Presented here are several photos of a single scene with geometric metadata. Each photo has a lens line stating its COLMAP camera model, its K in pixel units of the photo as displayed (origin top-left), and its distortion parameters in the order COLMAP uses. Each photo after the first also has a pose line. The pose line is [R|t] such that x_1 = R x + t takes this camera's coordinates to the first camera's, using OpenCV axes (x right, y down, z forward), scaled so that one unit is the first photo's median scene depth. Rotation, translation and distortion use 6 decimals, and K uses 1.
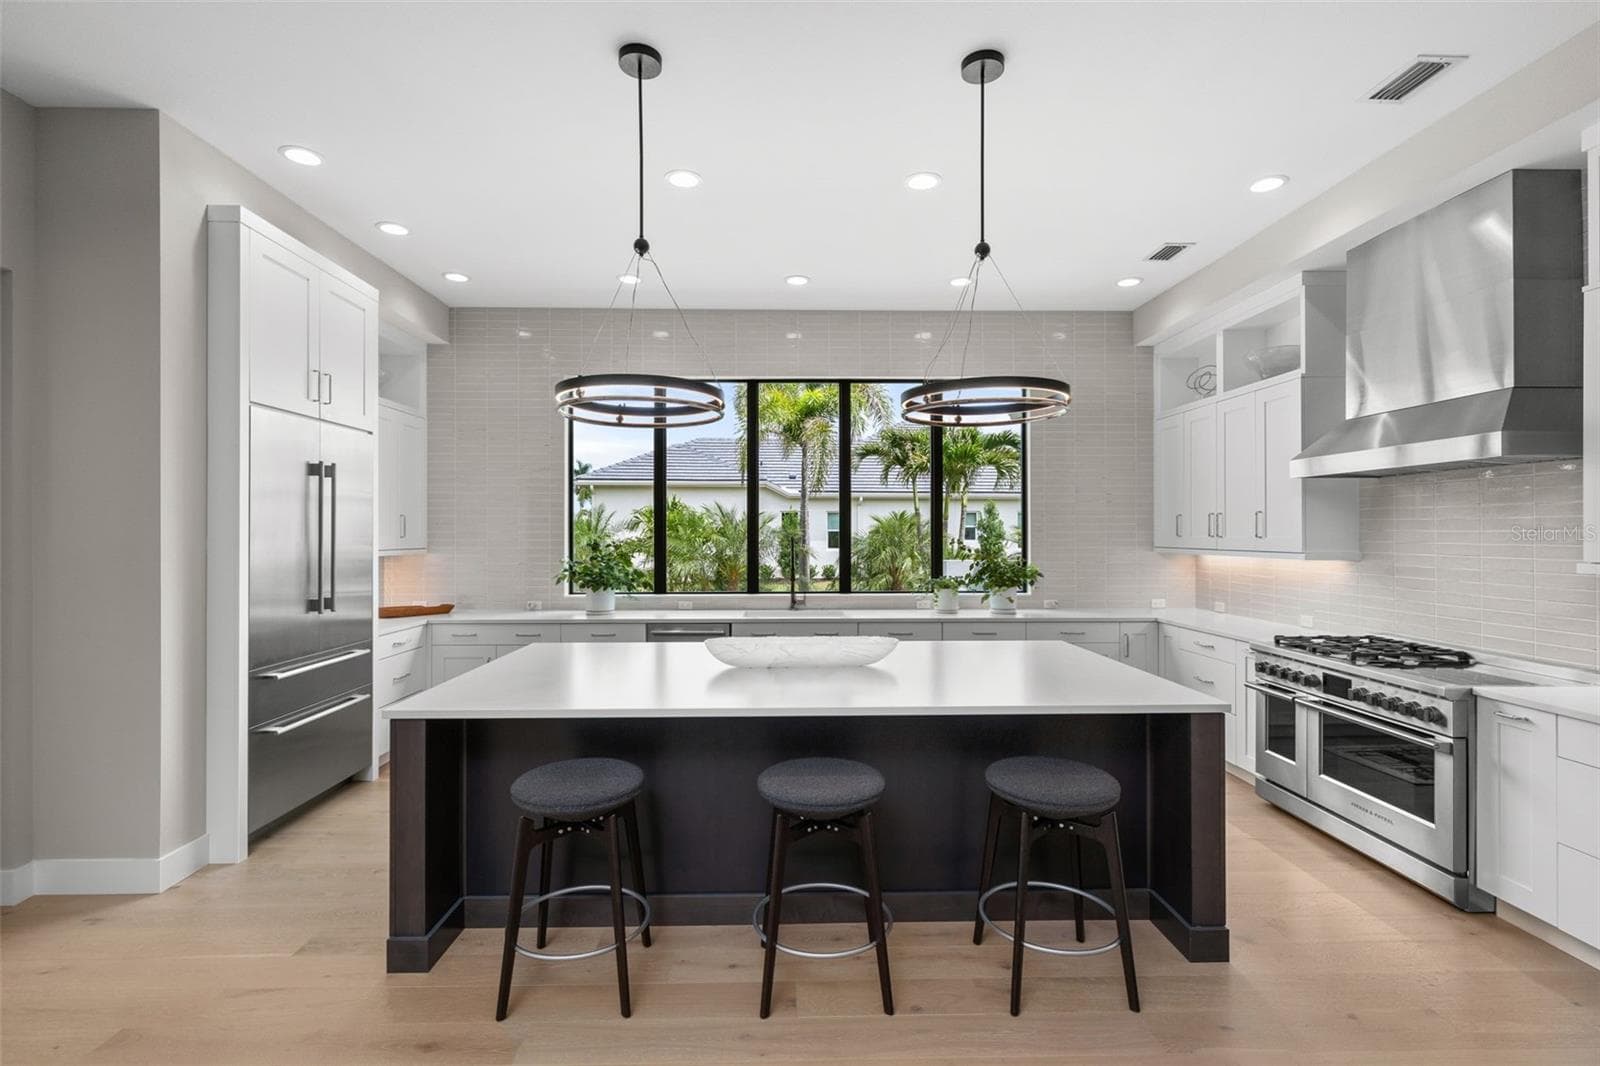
lens RADIAL K [[743.3, 0, 800.2], [0, 743.3, 528.7], [0, 0, 1]] dist [-0.002538, -0.000152]
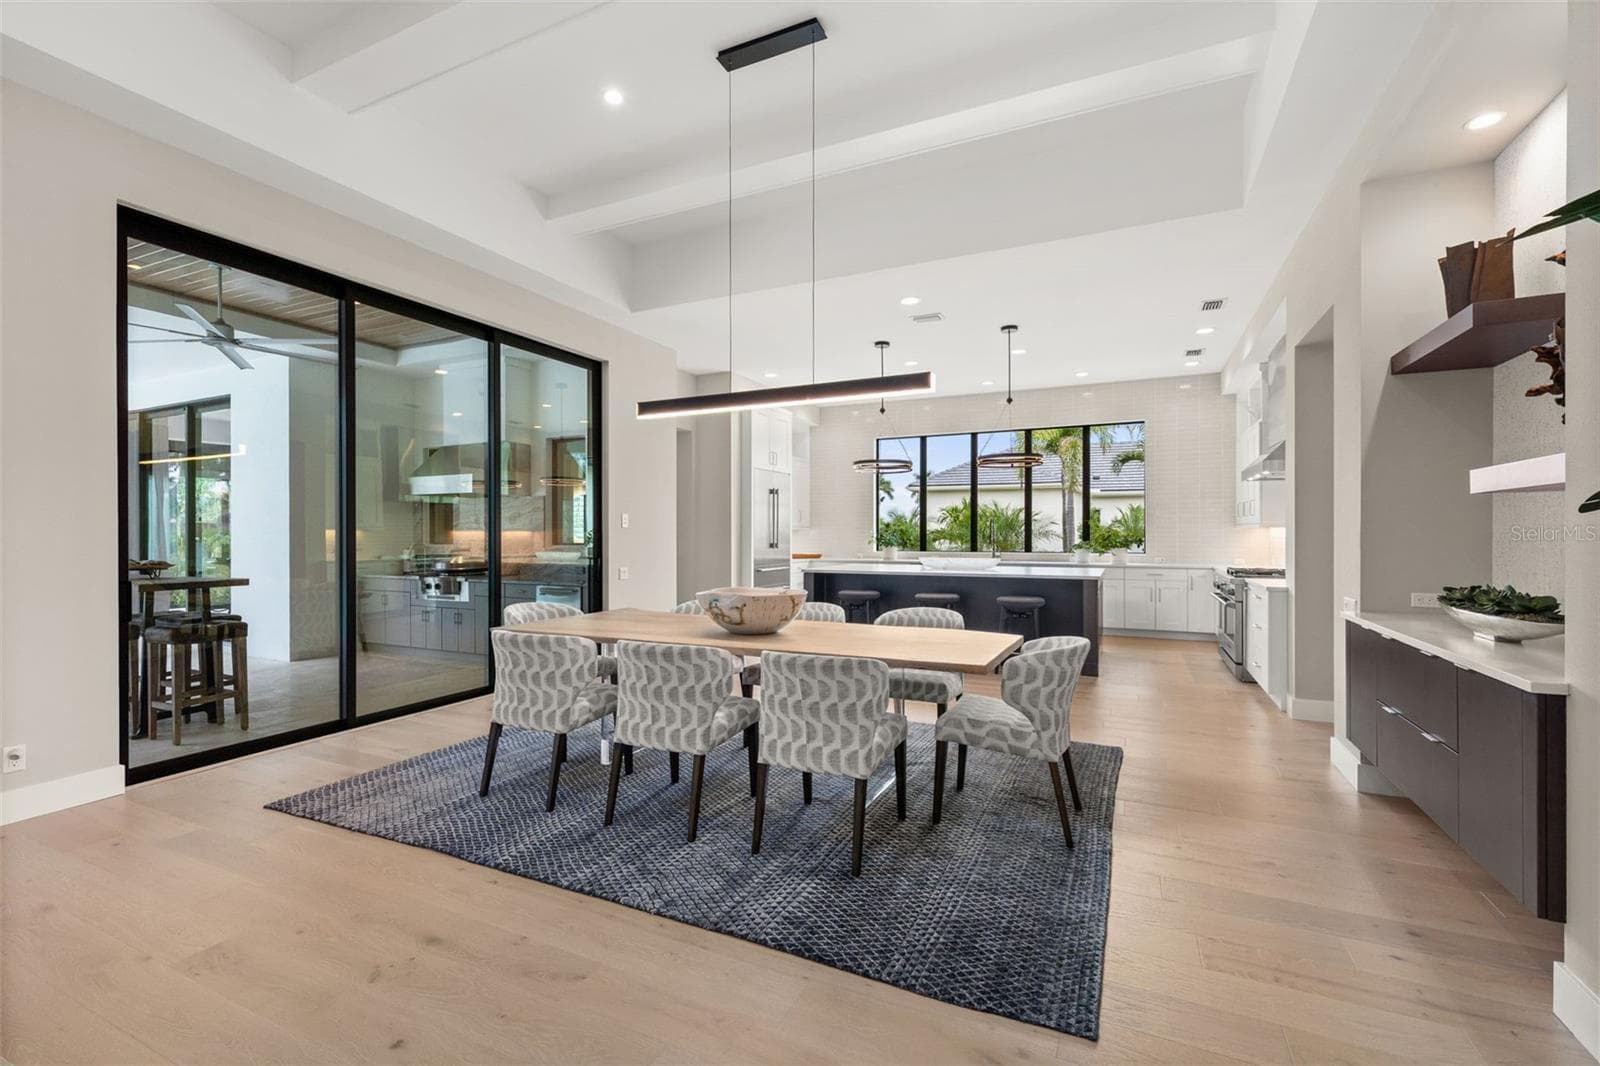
lens RADIAL K [[684.9, 0, 800.8], [0, 684.9, 531.7], [0, 0, 1]] dist [-0.000280, -0.000009]
pose [[0.894318, 0.000146, -0.447432, 0.308422], [0.002710, 0.999980, 0.005743, 0.028295], [0.447424, -0.006349, 0.894299, -0.674184]]
